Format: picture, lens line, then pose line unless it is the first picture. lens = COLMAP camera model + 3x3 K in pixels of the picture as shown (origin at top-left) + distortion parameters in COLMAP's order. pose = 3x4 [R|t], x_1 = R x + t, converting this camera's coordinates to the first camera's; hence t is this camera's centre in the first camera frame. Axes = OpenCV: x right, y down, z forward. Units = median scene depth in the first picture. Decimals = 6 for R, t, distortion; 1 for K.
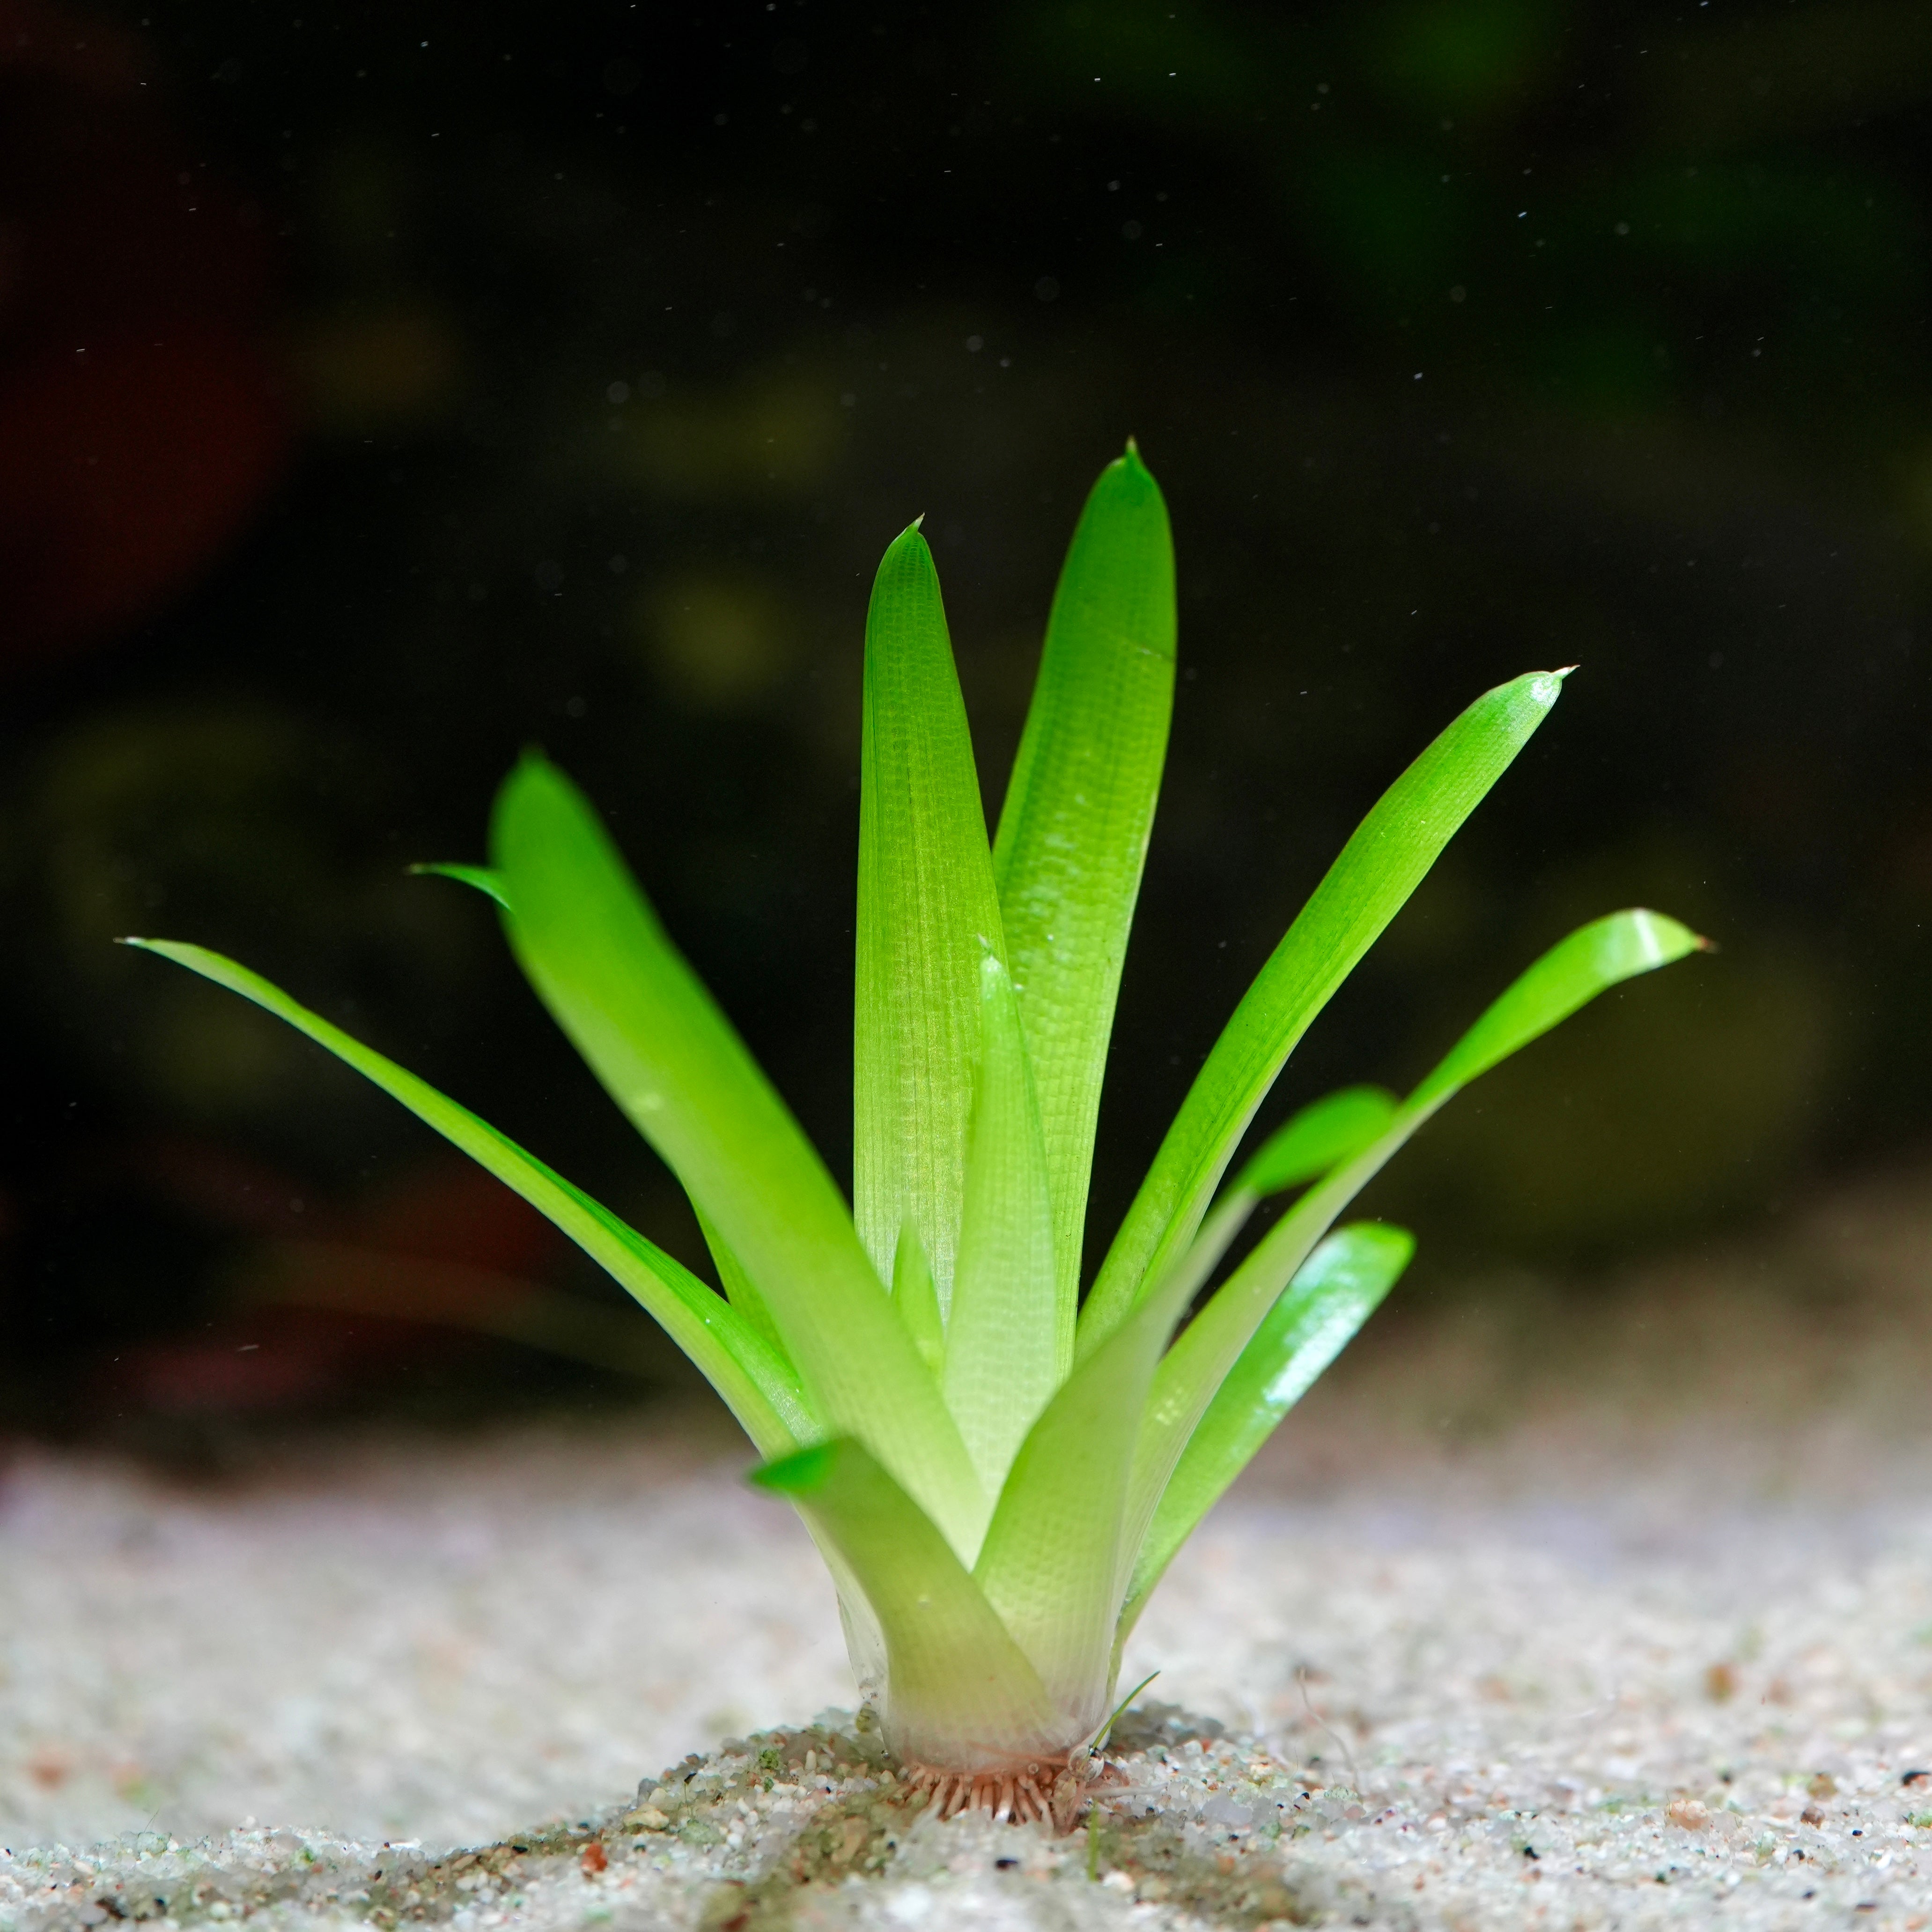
lens RADIAL K [[10588.1, 0, 966.0], [0, 10588.1, 966.0], [0, 0, 1]] dist [0.335048, -10.918173]
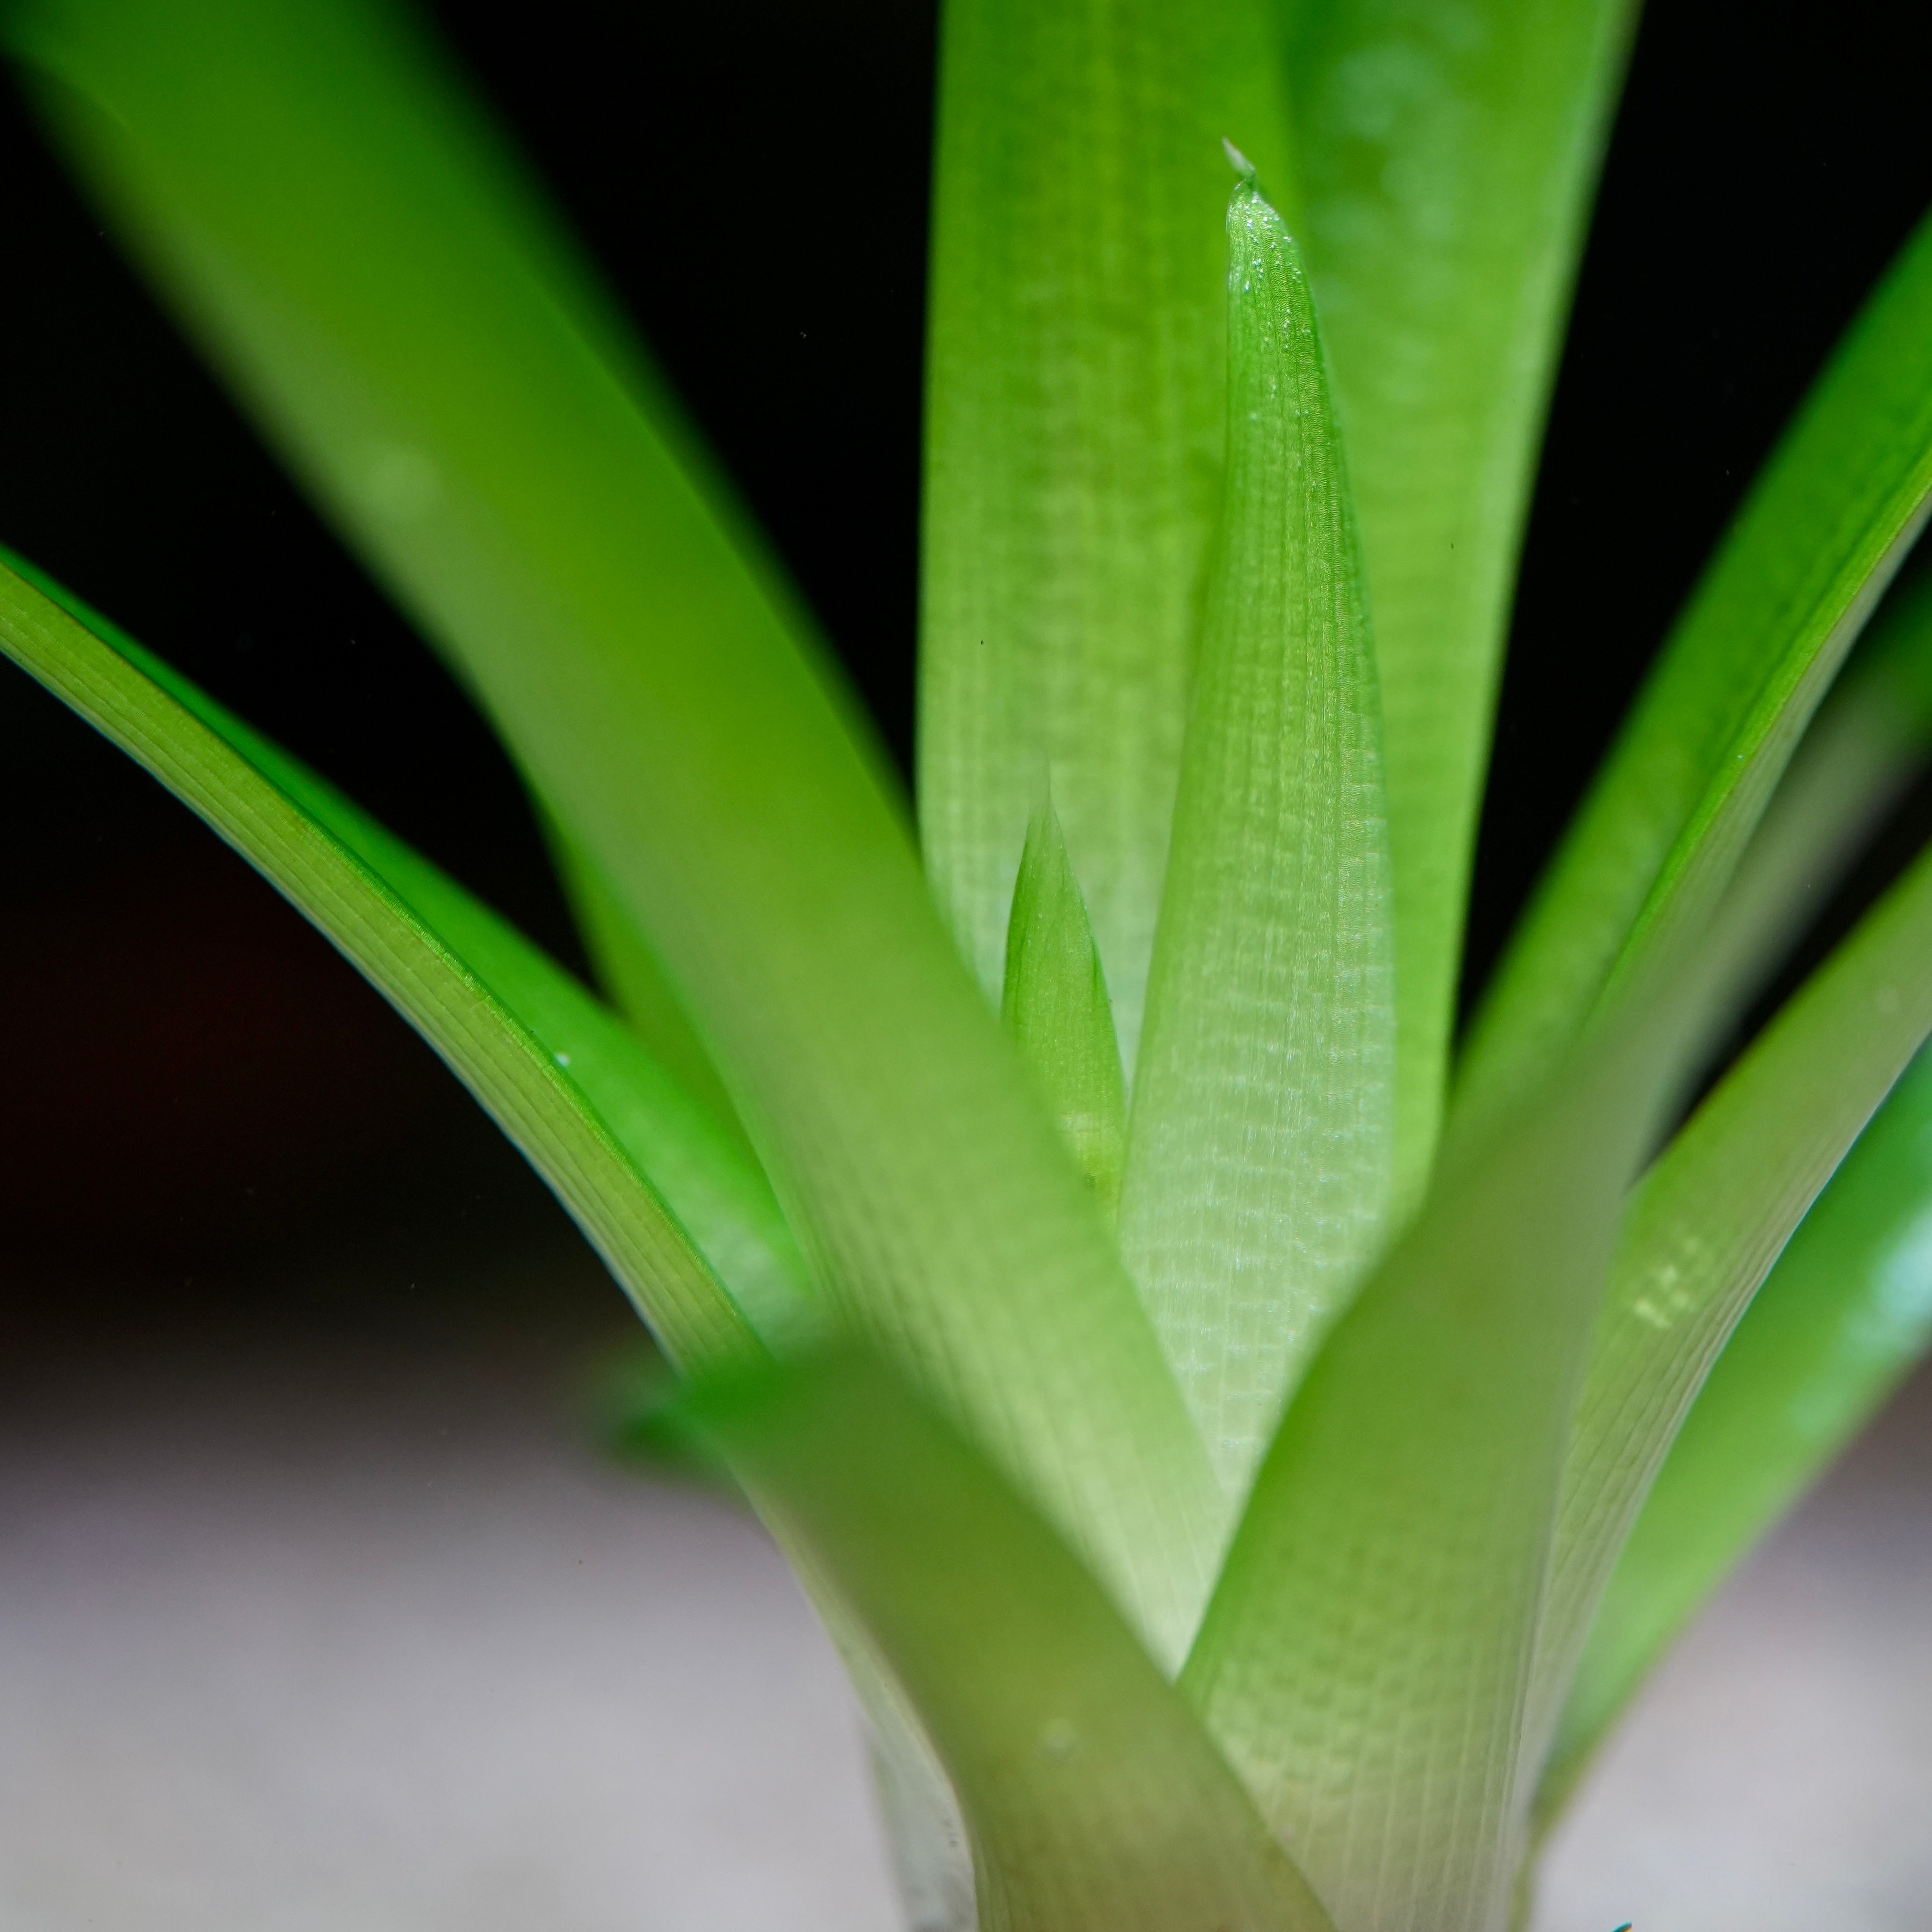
lens RADIAL K [[10588.1, 0, 966.0], [0, 10588.1, 966.0], [0, 0, 1]] dist [0.335048, -10.918173]
pose [[0.999062, 0.018710, -0.039041, 0.007812], [-0.019264, 0.999718, -0.013882, 0.035409], [0.038771, 0.014621, 0.999141, 0.584798]]
